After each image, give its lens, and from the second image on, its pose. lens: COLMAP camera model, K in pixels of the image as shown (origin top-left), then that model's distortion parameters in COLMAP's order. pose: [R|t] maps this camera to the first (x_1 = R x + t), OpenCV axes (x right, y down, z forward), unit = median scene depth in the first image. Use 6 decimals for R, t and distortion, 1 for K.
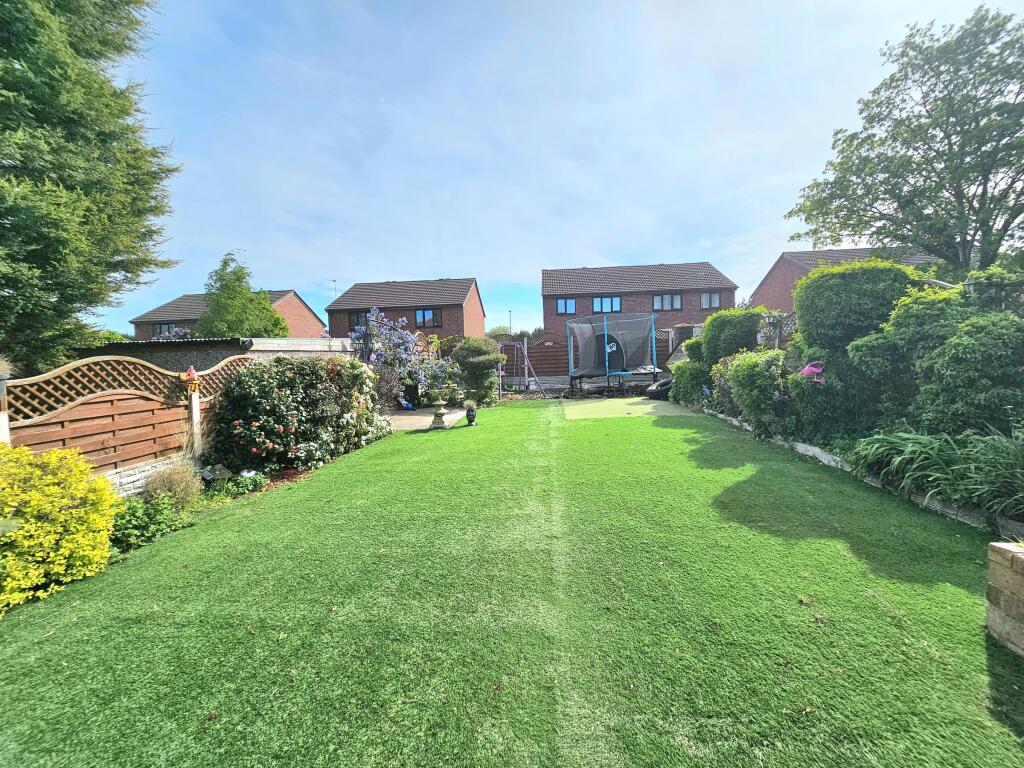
lens RADIAL K [[422.0, 0, 510.5], [0, 422.0, 374.4], [0, 0, 1]] dist [-0.001415, 0.000350]
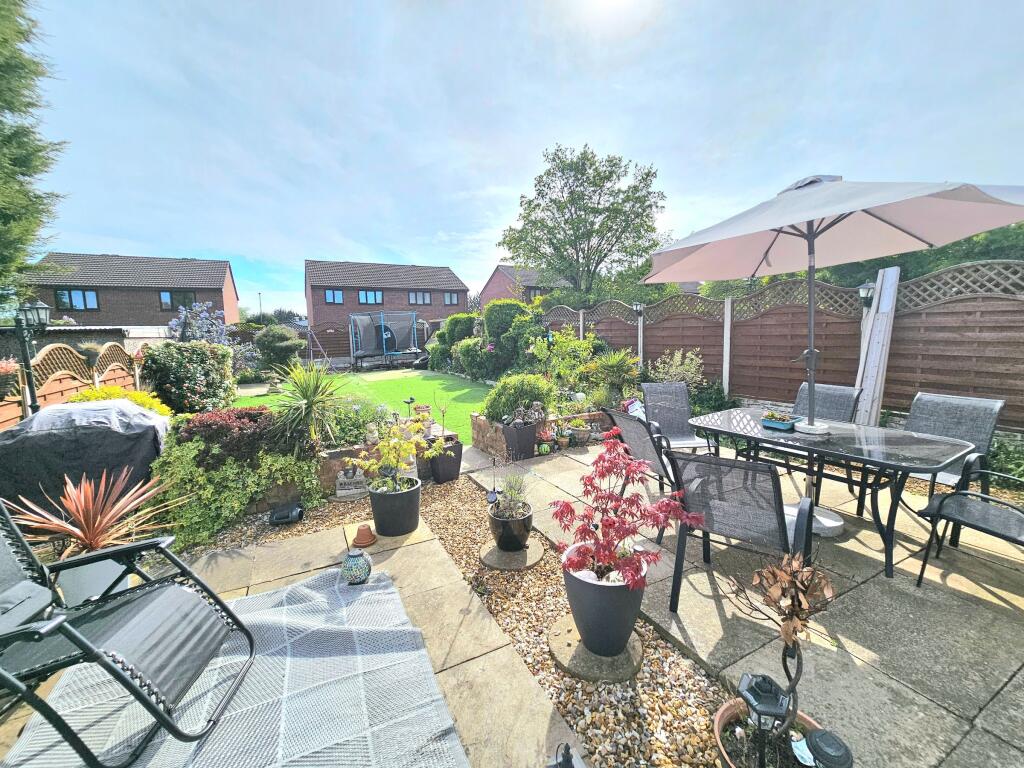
lens RADIAL K [[422.0, 0, 510.5], [0, 422.0, 374.4], [0, 0, 1]] dist [-0.001415, 0.000350]
pose [[0.839968, -0.044085, 0.540842, -0.168733], [0.024887, 0.998775, 0.042760, 0.016615], [-0.542065, -0.022457, 0.840037, -0.381532]]
